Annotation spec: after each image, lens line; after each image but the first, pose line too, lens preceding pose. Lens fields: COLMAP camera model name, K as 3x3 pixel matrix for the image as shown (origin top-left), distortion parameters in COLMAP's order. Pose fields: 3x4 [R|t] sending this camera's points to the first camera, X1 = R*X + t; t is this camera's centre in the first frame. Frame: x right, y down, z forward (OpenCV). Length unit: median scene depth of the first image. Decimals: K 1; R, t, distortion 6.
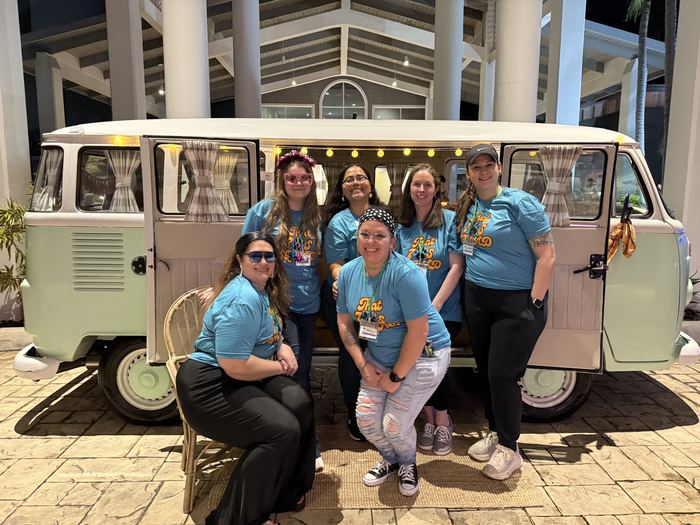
lens RADIAL K [[492.4, 0, 358.5], [0, 492.4, 261.2], [0, 0, 1]] dist [0.002087, 0.003177]
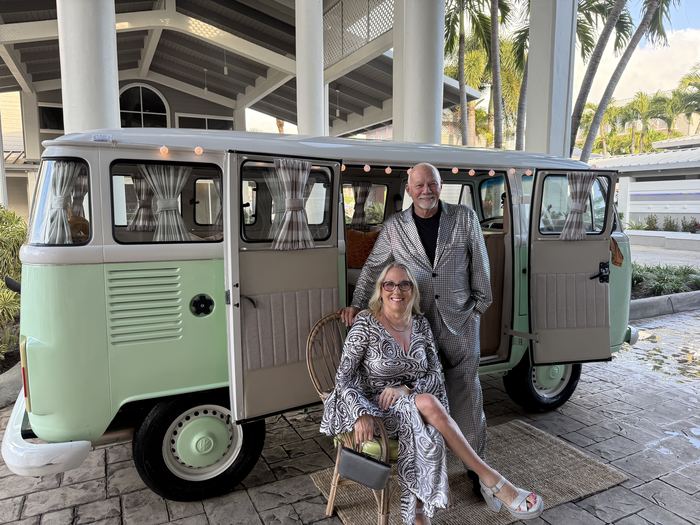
lens RADIAL K [[488.8, 0, 350.0], [0, 488.8, 262.5], [0, 0, 1]] dist [0.090424, -0.094888]
pose [[0.909347, -0.053911, 0.412531, -0.532851], [0.063189, 0.997962, -0.008871, -0.037943], [-0.411212, 0.034135, 0.910900, 0.133237]]
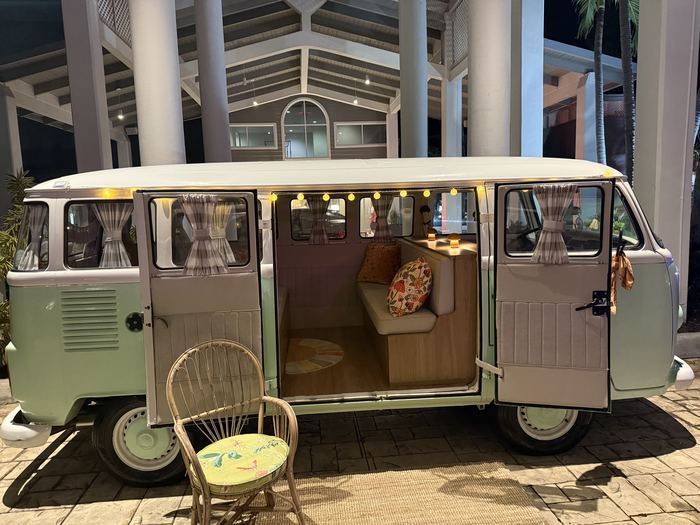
lens RADIAL K [[489.0, 0, 350.0], [0, 489.0, 262.5], [0, 0, 1]] dist [0.035498, -0.036065]
pose [[0.997294, -0.044849, 0.058252, -0.072244], [0.046034, 0.998756, -0.019169, -0.066799], [-0.057320, 0.021799, 0.998118, 0.014206]]
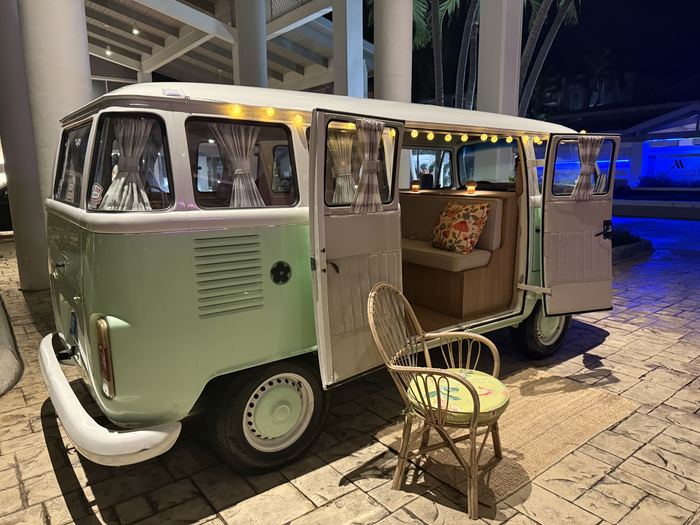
lens RADIAL K [[489.0, 0, 350.0], [0, 489.0, 262.5], [0, 0, 1]] dist [0.035498, -0.036065]
pose [[0.806961, -0.115107, 0.579279, -0.777146], [0.094772, 0.993351, 0.065364, -0.046883], [-0.582951, 0.002153, 0.812504, 0.280471]]
